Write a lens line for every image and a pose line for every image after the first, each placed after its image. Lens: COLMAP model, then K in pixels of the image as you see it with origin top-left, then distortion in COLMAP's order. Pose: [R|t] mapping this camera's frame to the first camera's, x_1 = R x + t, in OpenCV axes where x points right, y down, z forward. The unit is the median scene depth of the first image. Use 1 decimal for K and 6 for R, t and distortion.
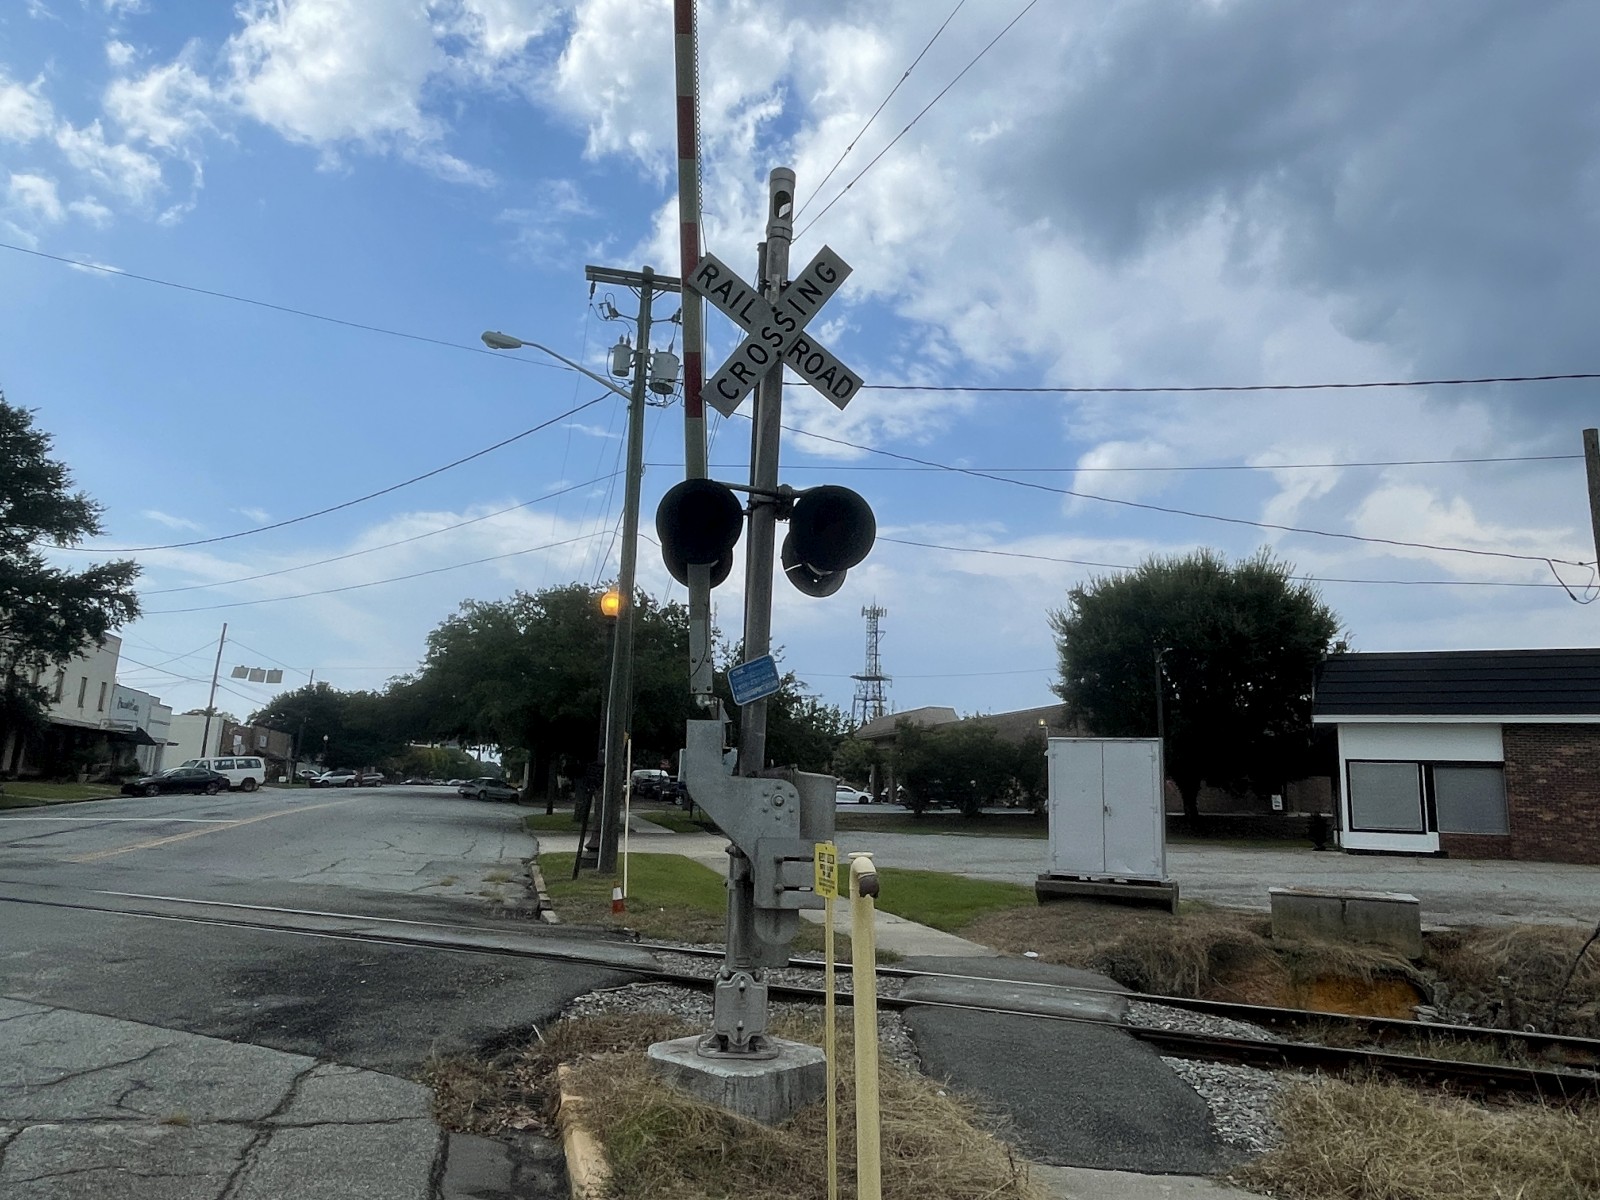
lens RADIAL K [[1075.5, 0, 800.9], [0, 1075.5, 606.0], [0, 0, 1]] dist [-0.001521, -0.002630]
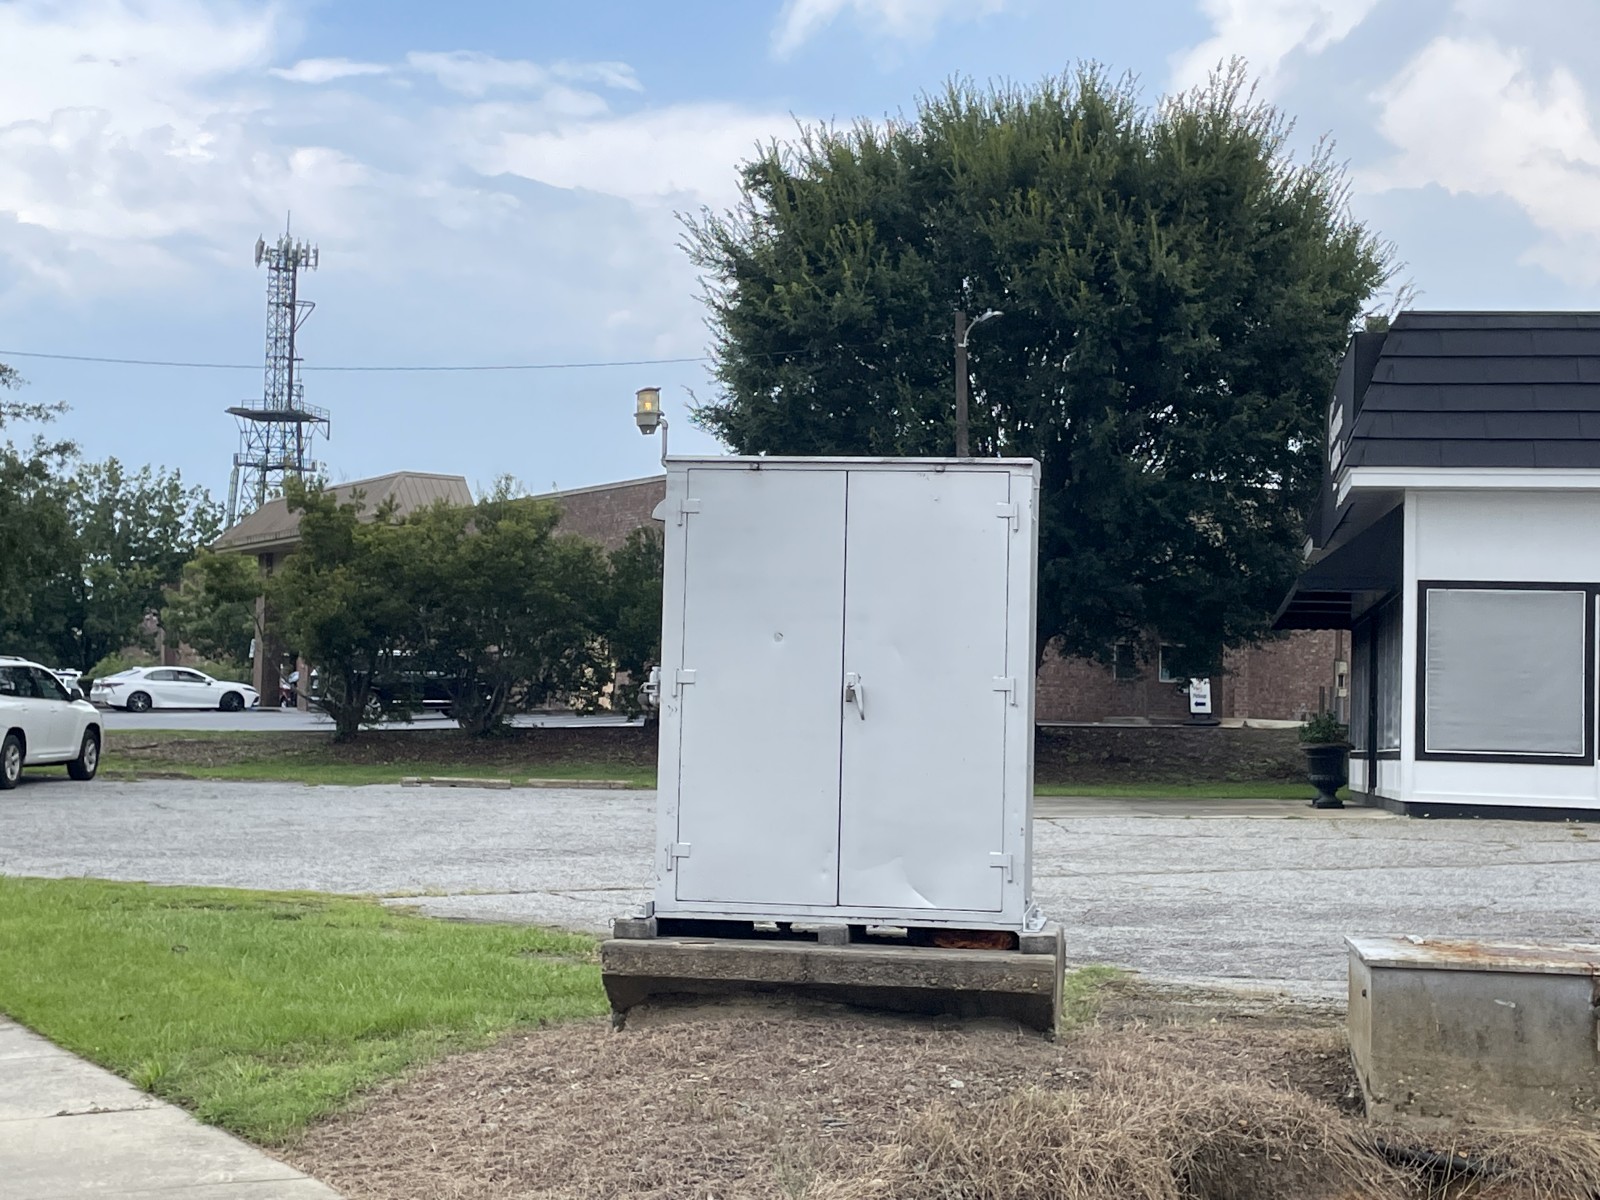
lens RADIAL K [[2470.0, 0, 800.0], [0, 2470.0, 600.0], [0, 0, 1]] dist [0.102391, -0.012816]
pose [[0.964194, 0.002373, 0.265188, 0.030185], [-0.038484, 0.990627, 0.131059, 0.024773], [-0.262392, -0.136571, 0.955248, 0.118993]]
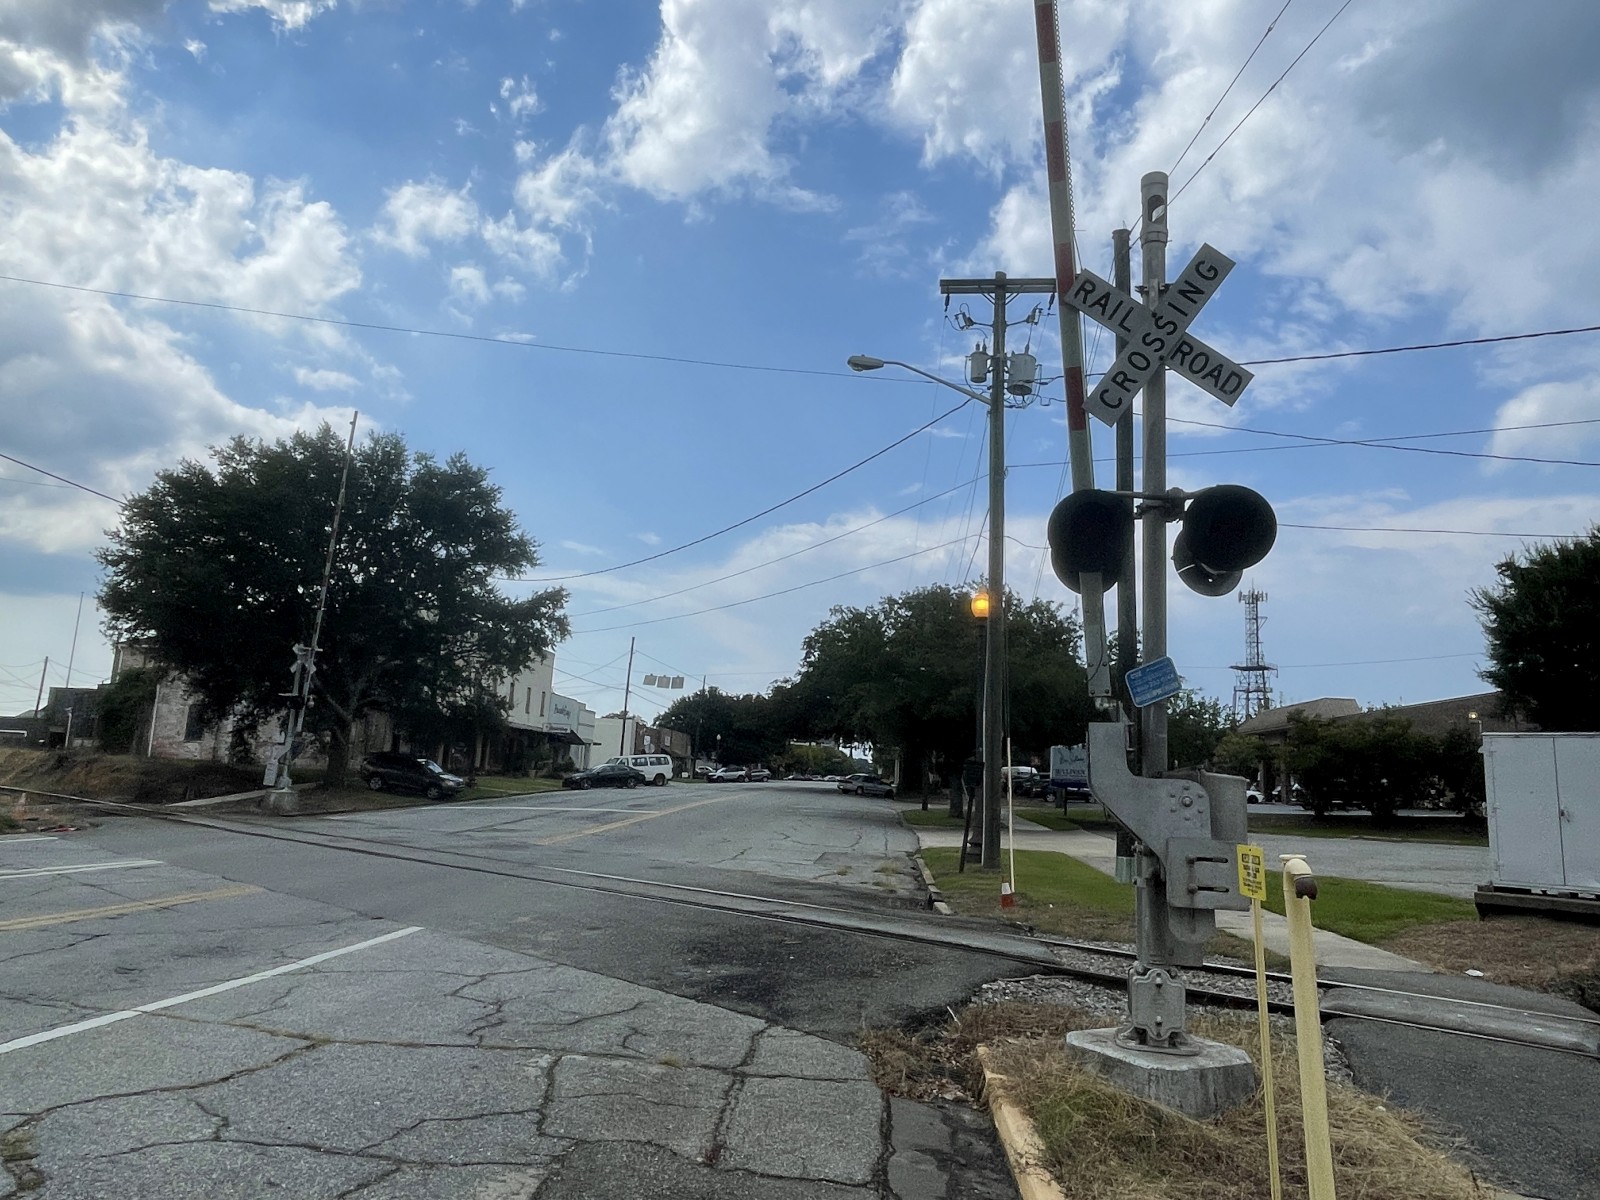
lens RADIAL K [[1069.0, 0, 793.4], [0, 1069.0, 601.5], [0, 0, 1]] dist [-0.000802, -0.004001]
pose [[0.942242, -0.049896, -0.331195, -0.003014], [0.049257, 0.998733, -0.010328, -0.001535], [0.331290, -0.006583, 0.943506, -0.007934]]
